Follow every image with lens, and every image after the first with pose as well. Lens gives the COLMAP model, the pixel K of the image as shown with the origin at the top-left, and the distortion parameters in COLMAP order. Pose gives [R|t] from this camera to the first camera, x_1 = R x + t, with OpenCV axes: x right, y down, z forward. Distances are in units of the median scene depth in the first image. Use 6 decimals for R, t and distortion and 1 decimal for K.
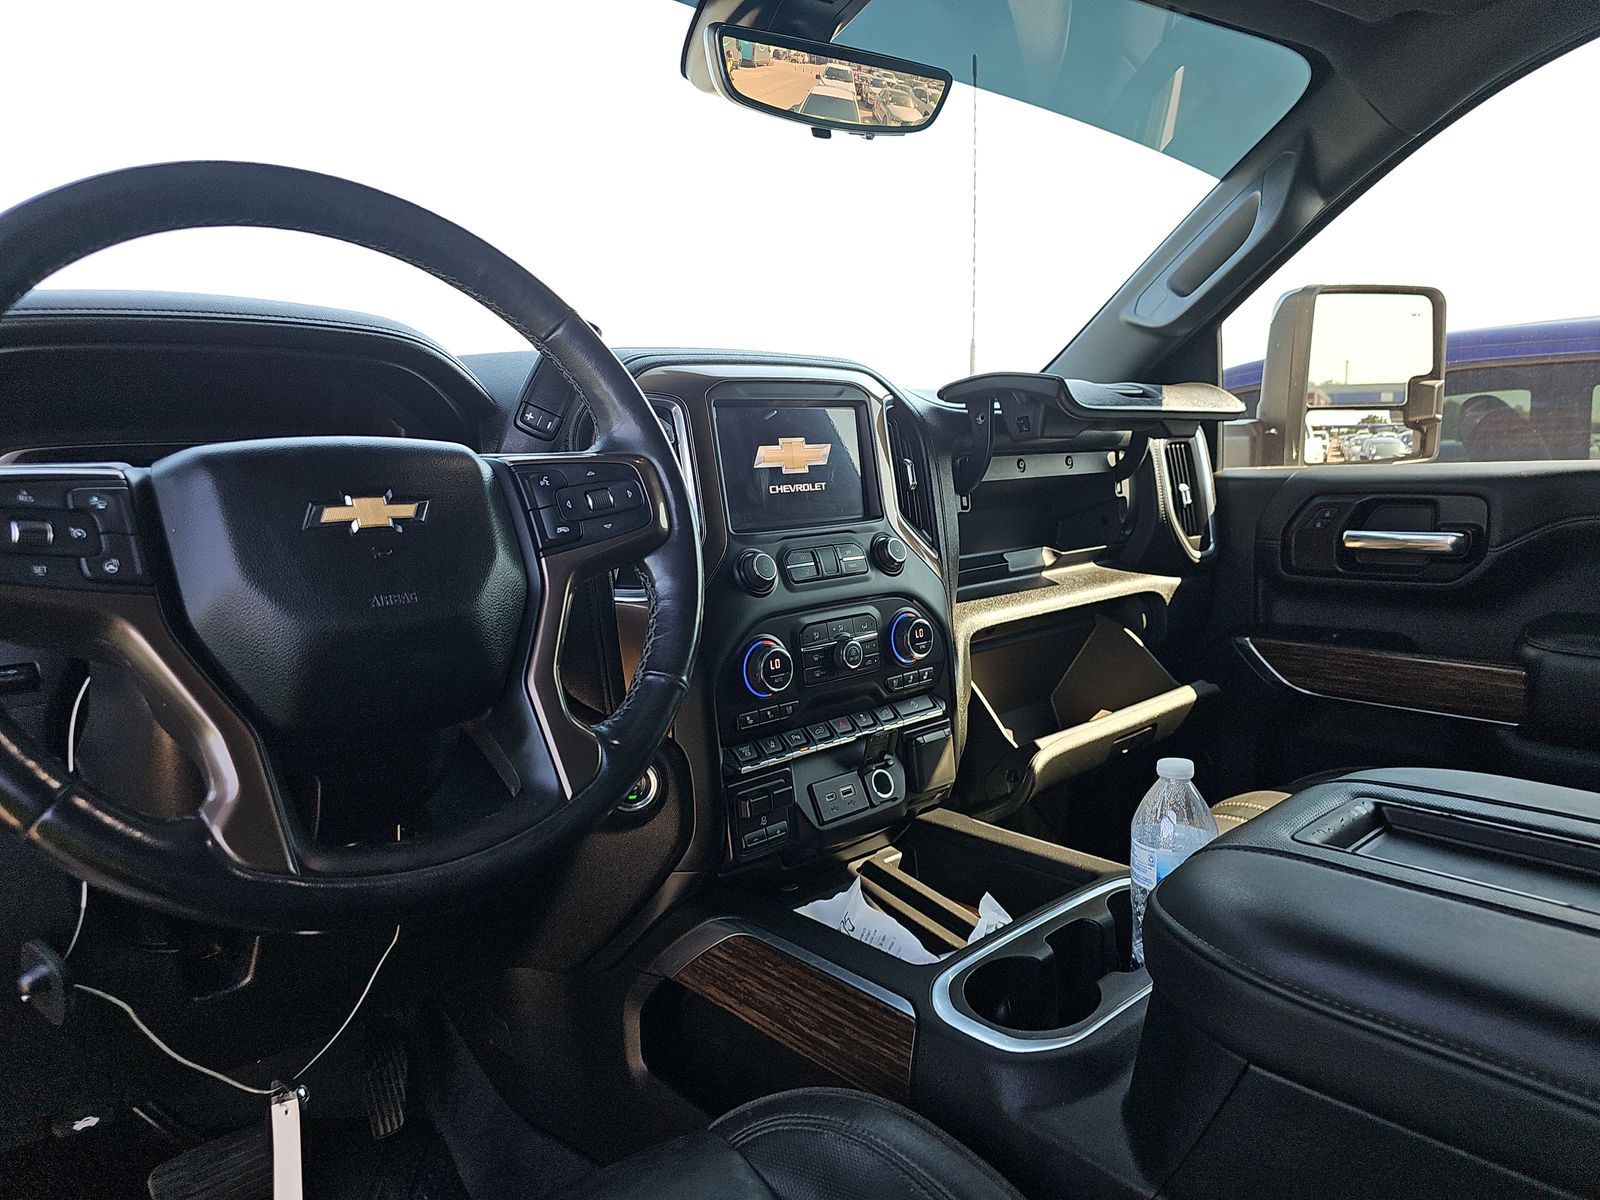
lens RADIAL K [[1058.9, 0, 800.0], [0, 1058.9, 600.0], [0, 0, 1]] dist [0.074638, -0.060981]
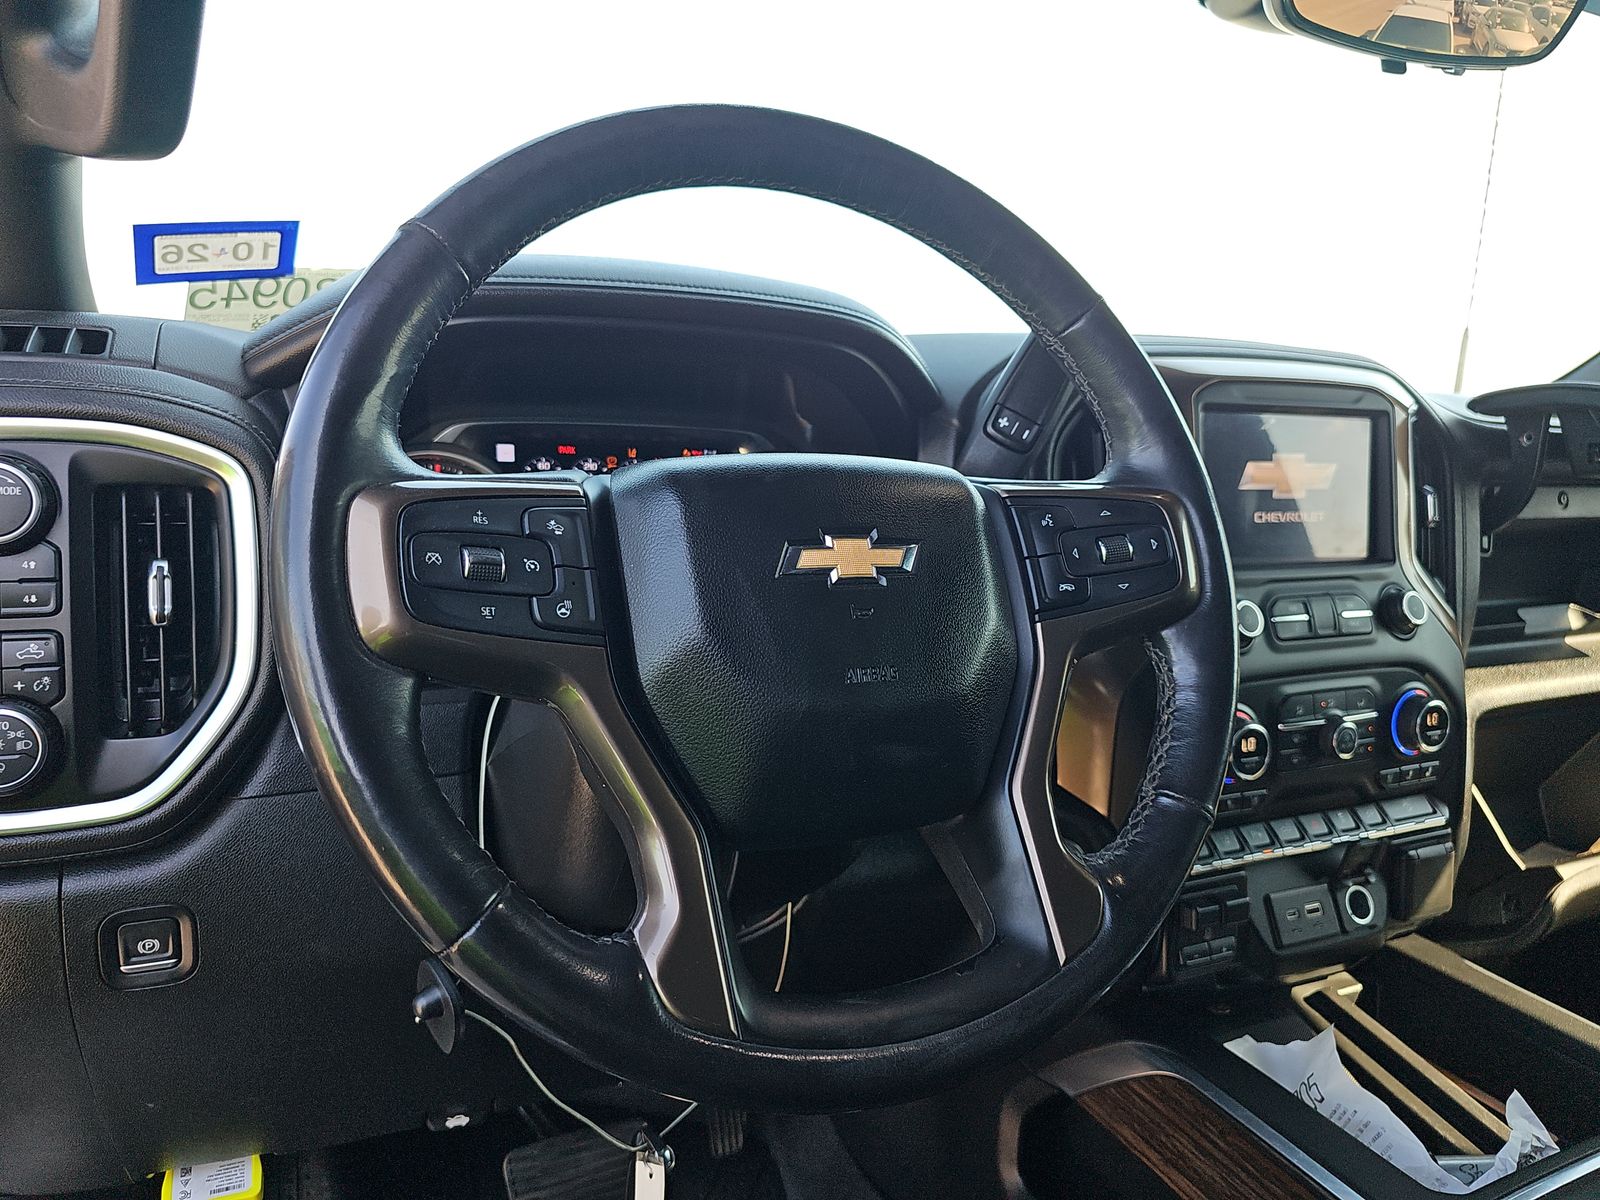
lens RADIAL K [[1074.8, 0, 827.9], [0, 1074.8, 590.0], [0, 0, 1]] dist [0.035612, -0.035362]
pose [[0.957120, 0.111386, -0.267421, -0.120383], [-0.105387, 0.993753, 0.036731, -0.049616], [0.269842, -0.006973, 0.962879, 0.142274]]
